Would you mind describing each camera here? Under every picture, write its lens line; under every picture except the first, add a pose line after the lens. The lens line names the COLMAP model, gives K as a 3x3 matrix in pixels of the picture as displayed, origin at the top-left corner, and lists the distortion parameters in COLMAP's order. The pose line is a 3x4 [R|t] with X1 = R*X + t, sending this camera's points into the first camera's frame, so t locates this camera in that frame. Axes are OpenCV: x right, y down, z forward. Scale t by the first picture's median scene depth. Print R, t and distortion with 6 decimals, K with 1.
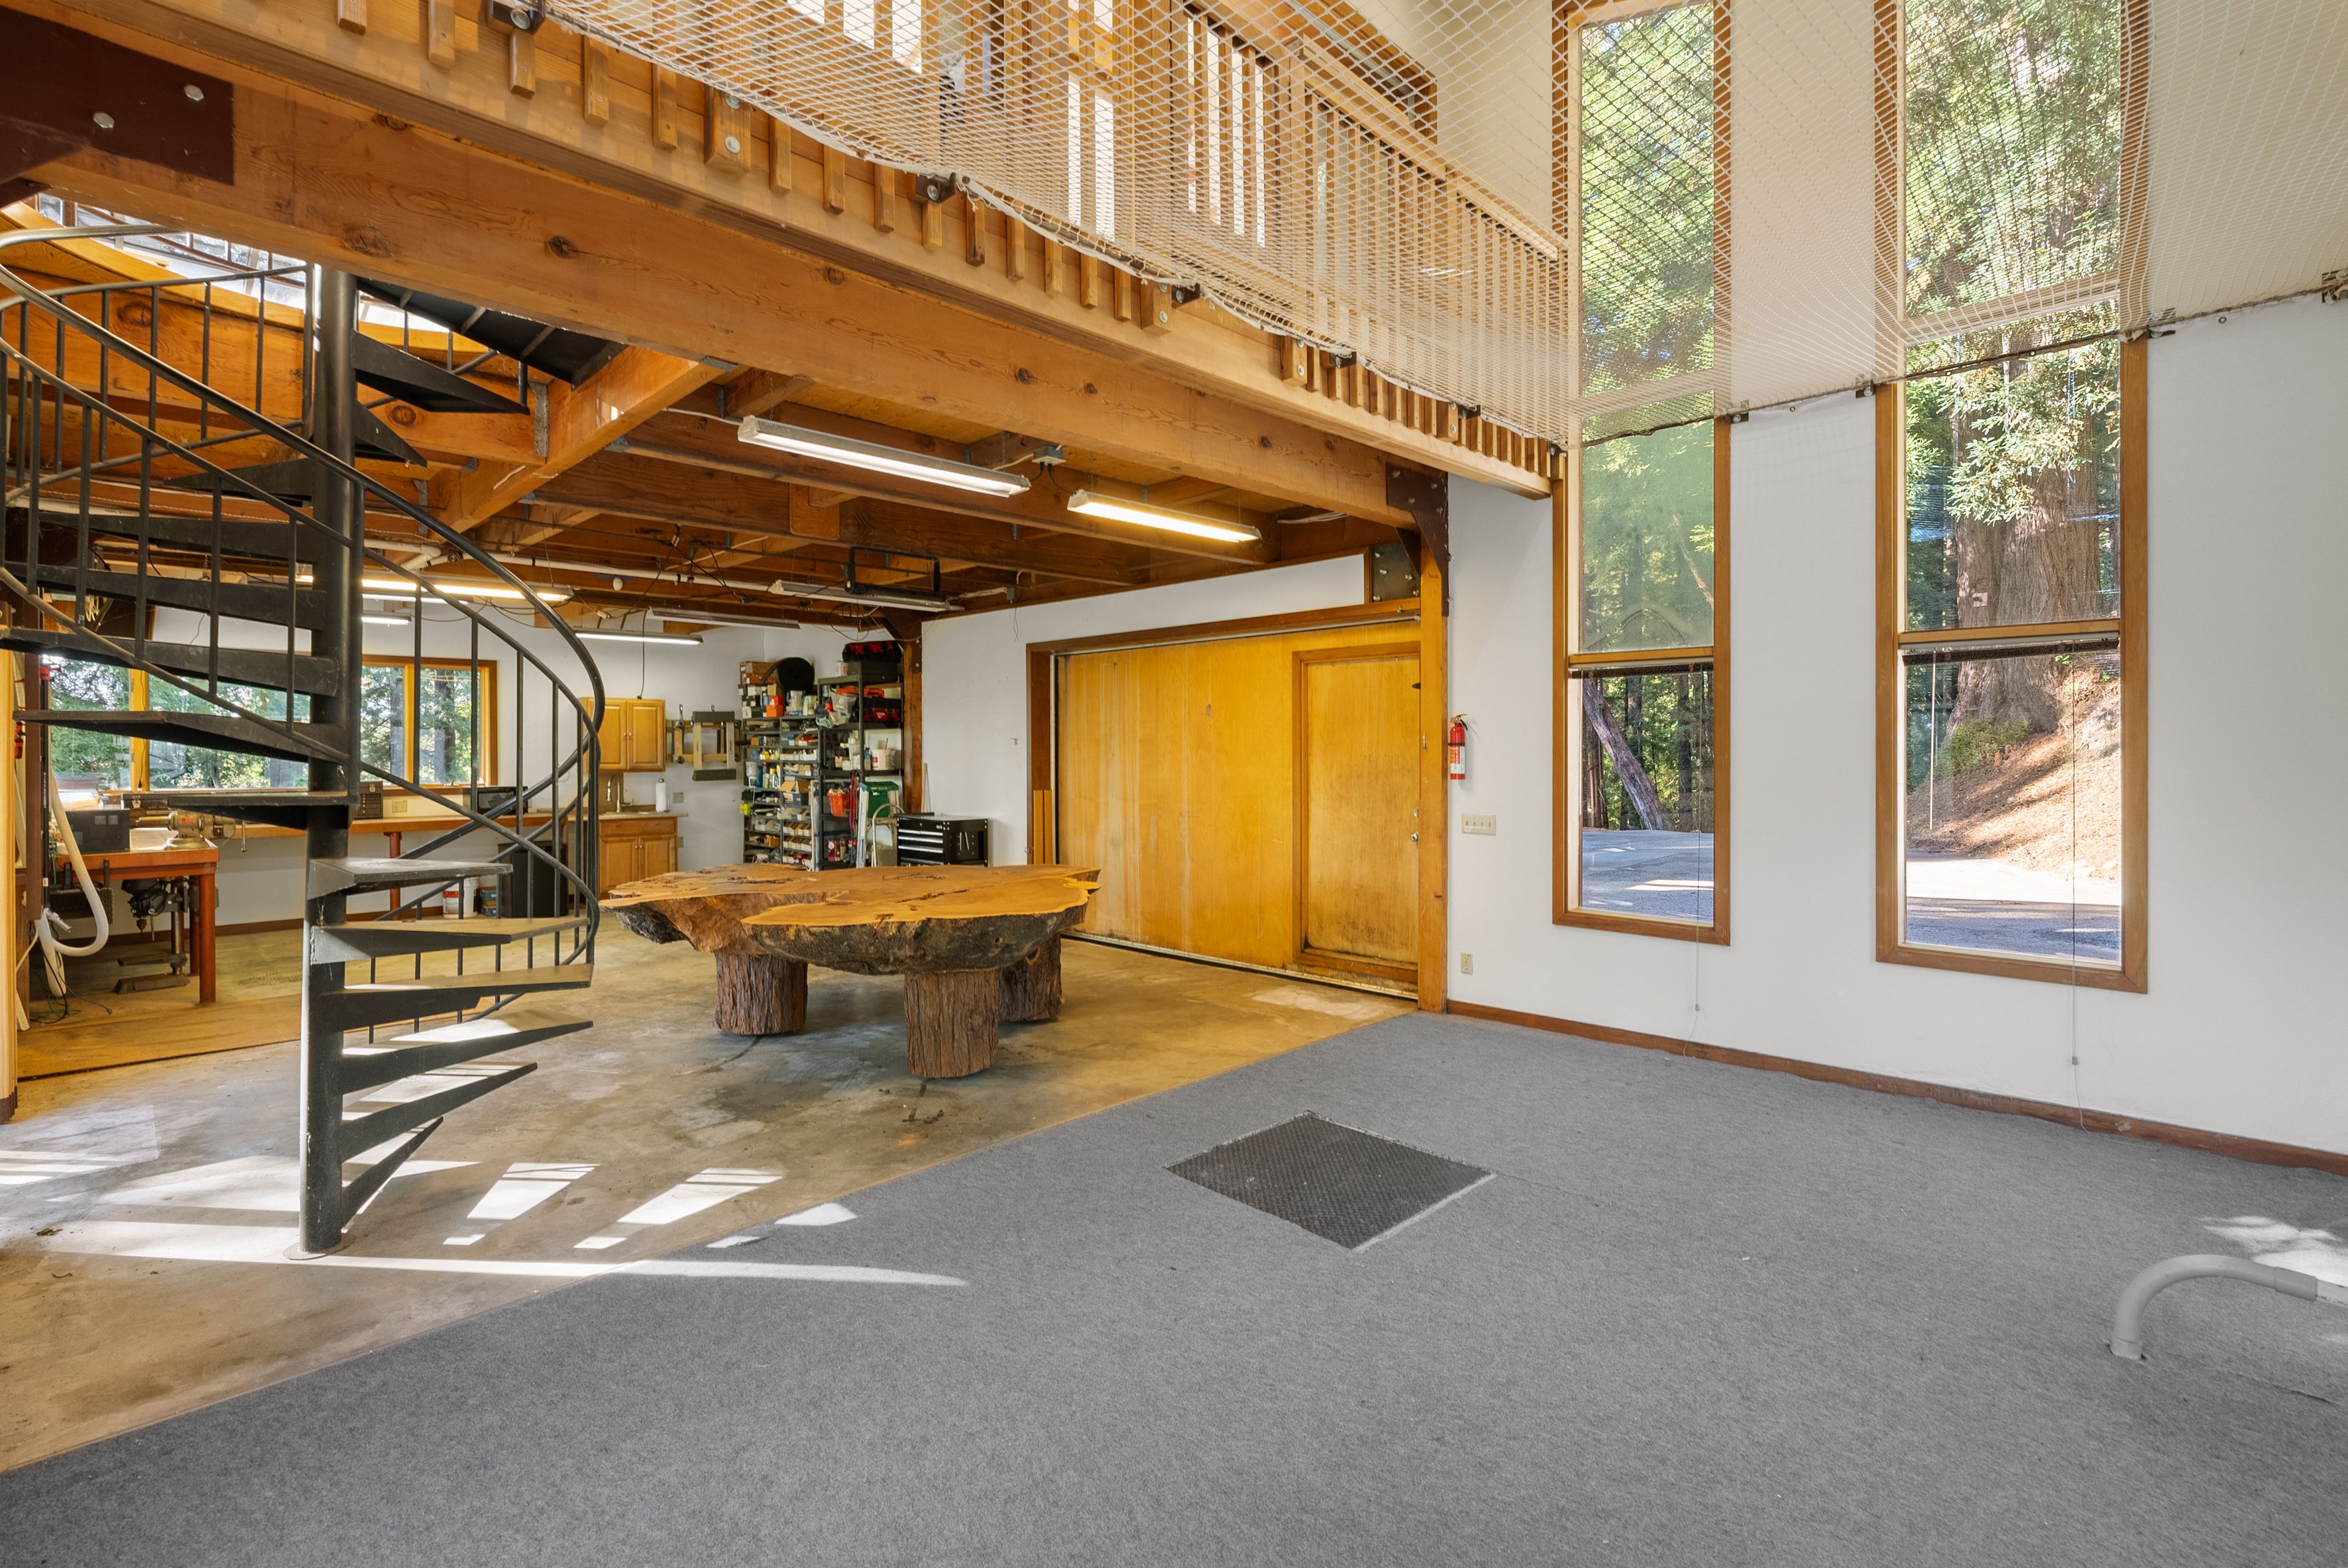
lens RADIAL K [[1084.2, 0, 1207.8], [0, 1084.2, 753.1], [0, 0, 1]] dist [0.004524, -0.000141]
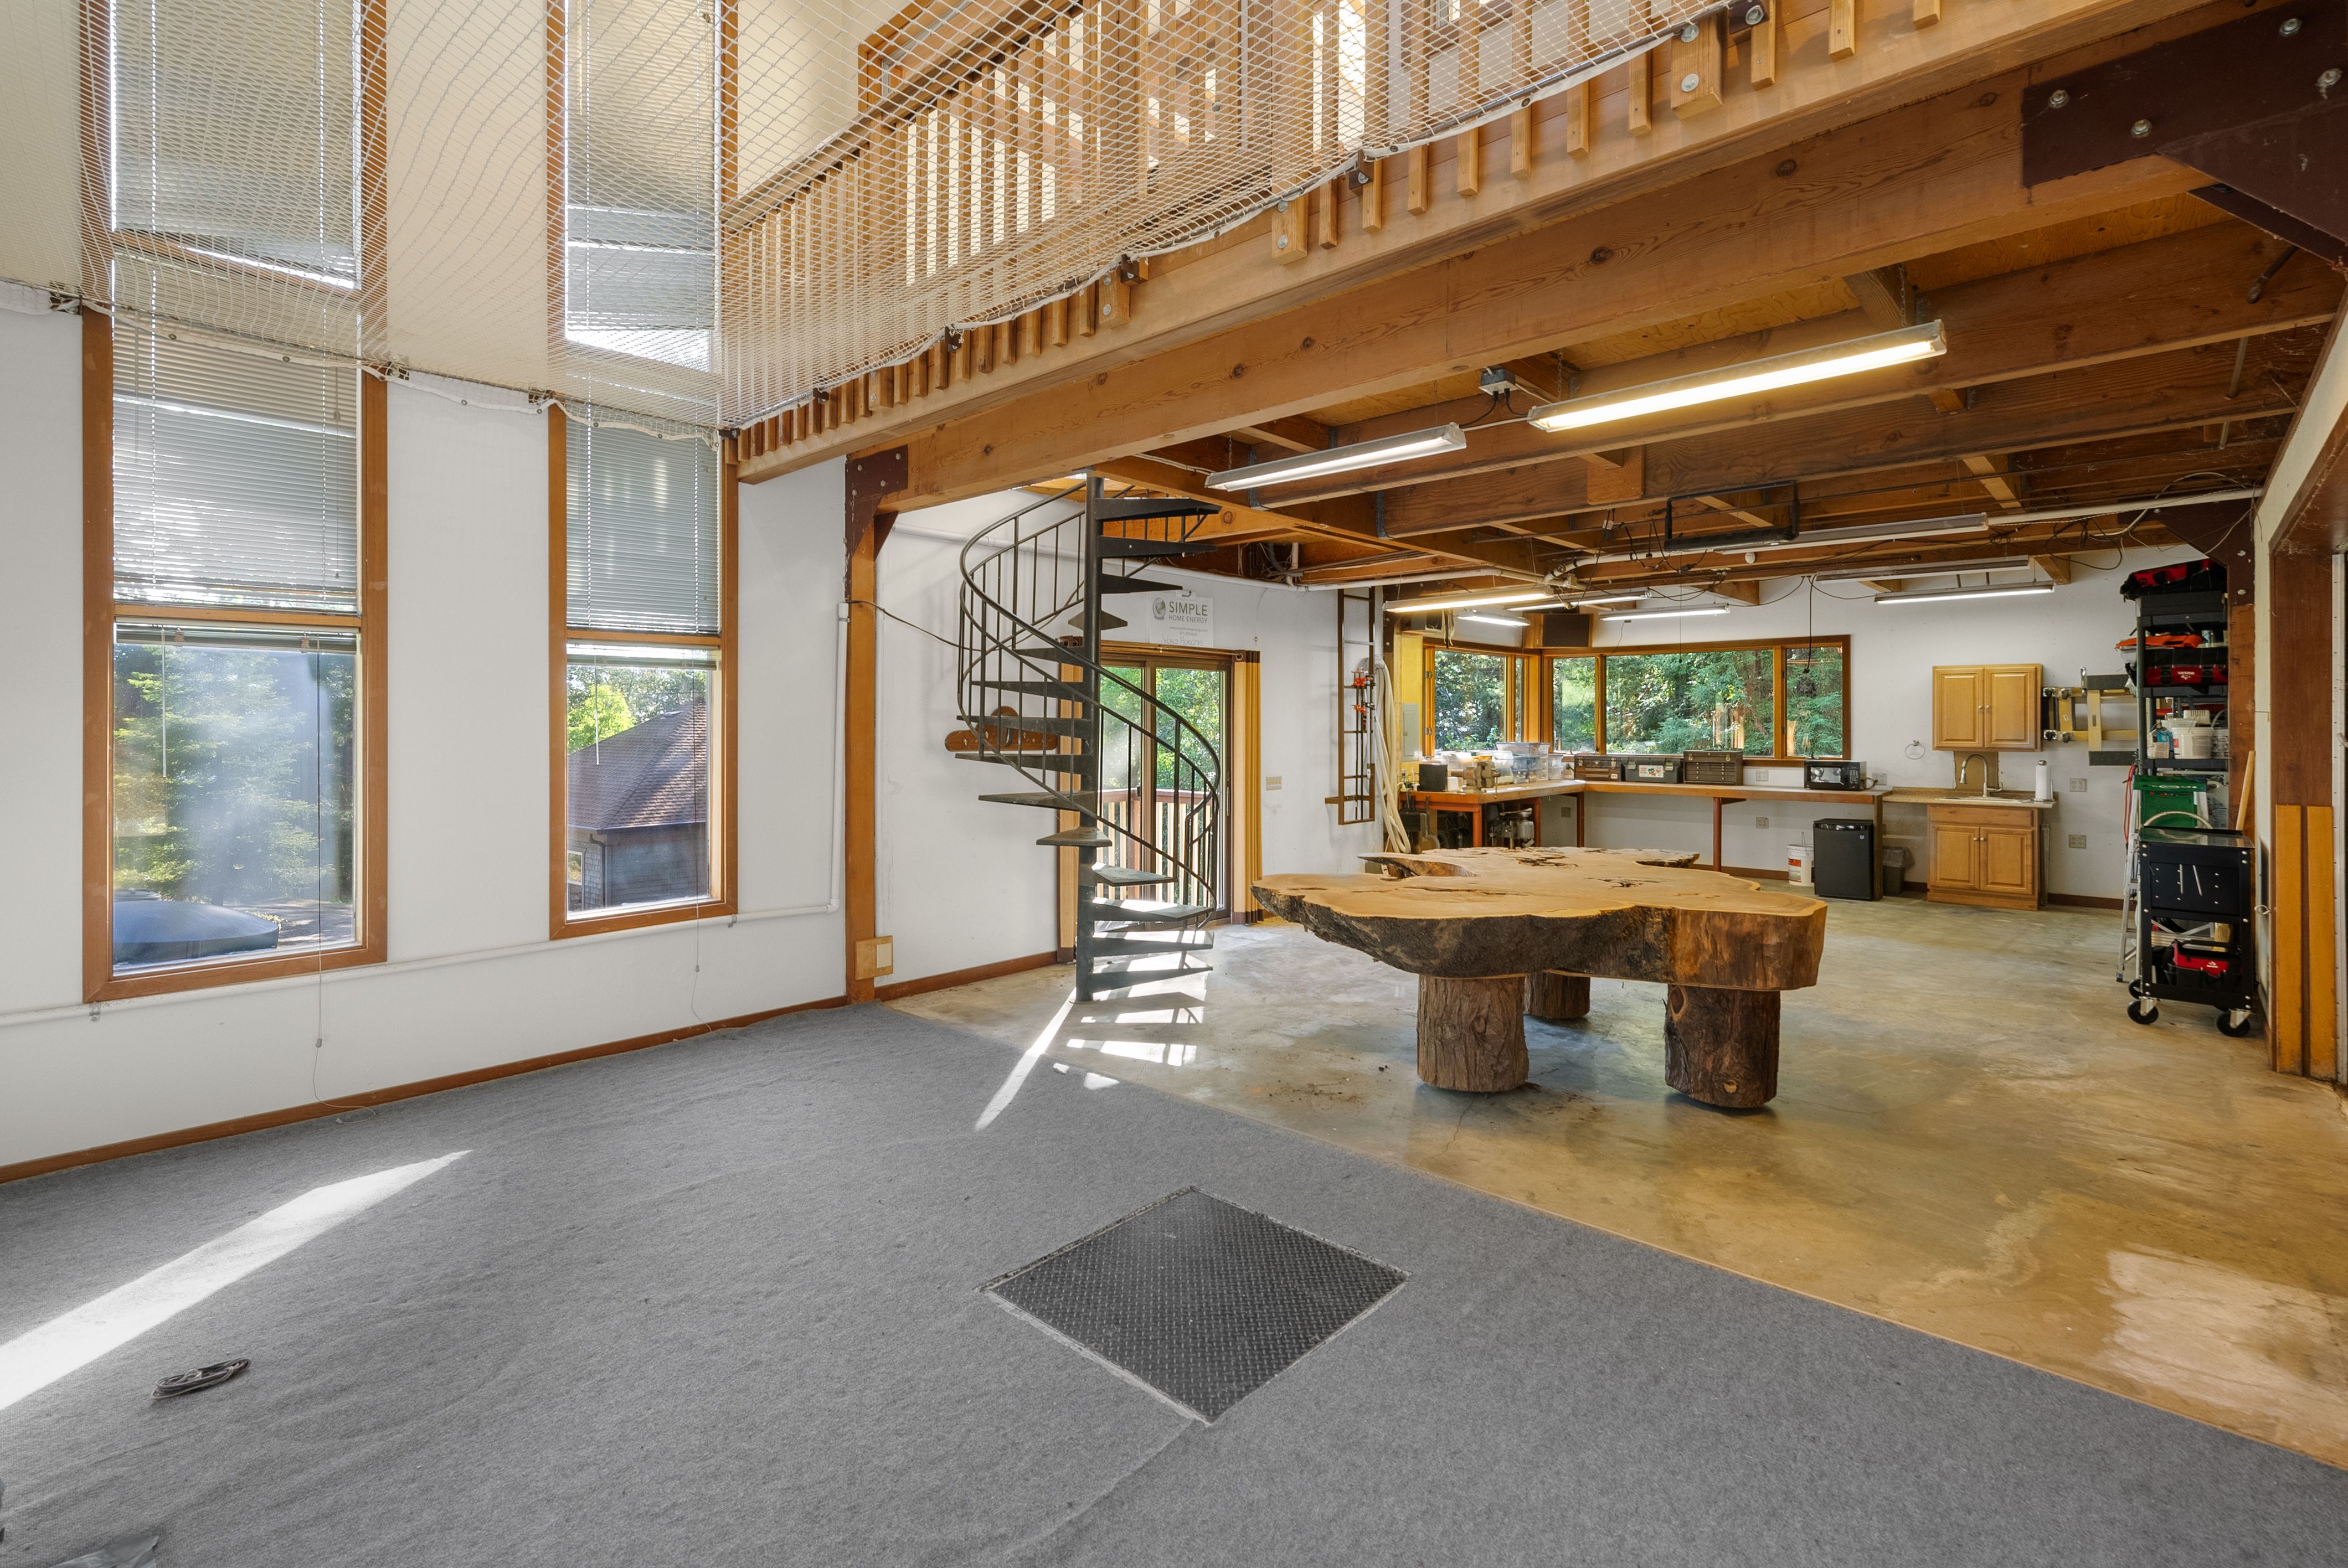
lens RADIAL K [[1084.2, 0, 1163.6], [0, 1084.2, 721.2], [0, 0, 1]] dist [0.004524, -0.000141]
pose [[0.008757, 0.002892, -0.999957, 0.692446], [-0.000644, 0.999996, 0.002887, -0.017491], [0.999961, 0.000619, 0.008758, 0.749633]]
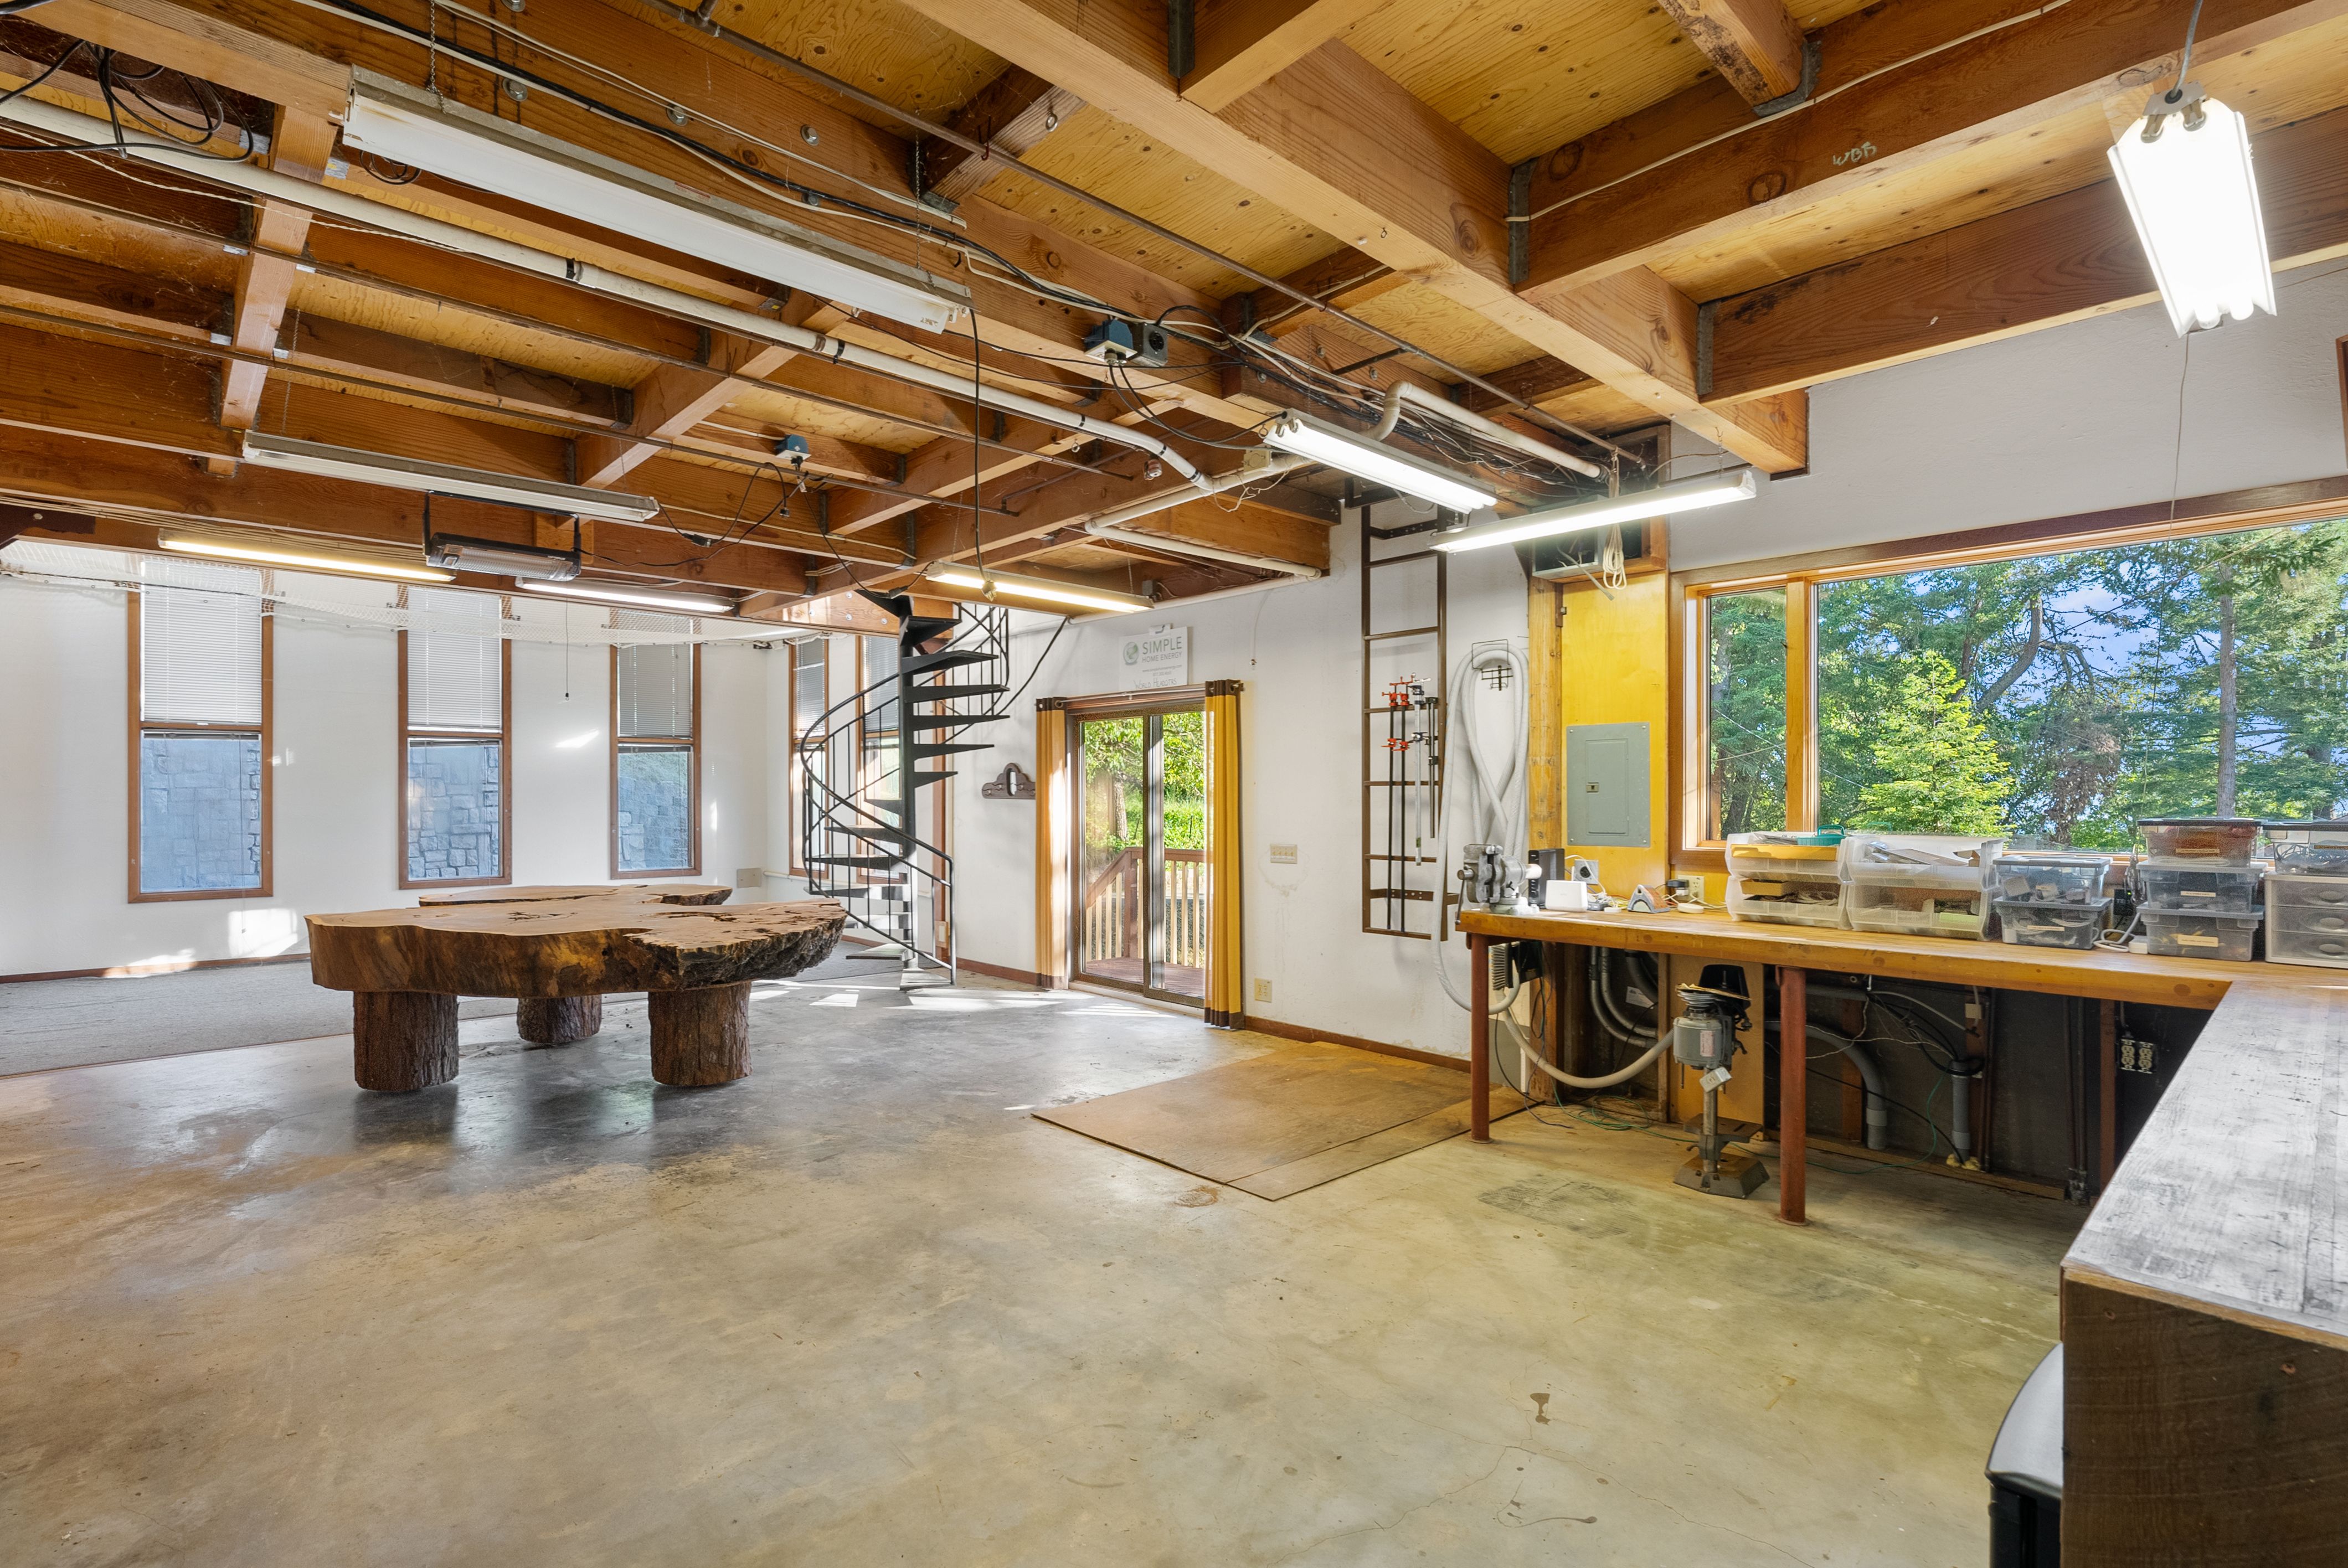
lens RADIAL K [[1084.2, 0, 1165.6], [0, 1084.2, 796.4], [0, 0, 1]] dist [0.004524, -0.000141]
pose [[-0.998529, 0.004791, 0.054000, -0.982191], [0.004906, 0.999986, 0.002000, 0.015846], [-0.053990, 0.002262, -0.998539, 2.212748]]
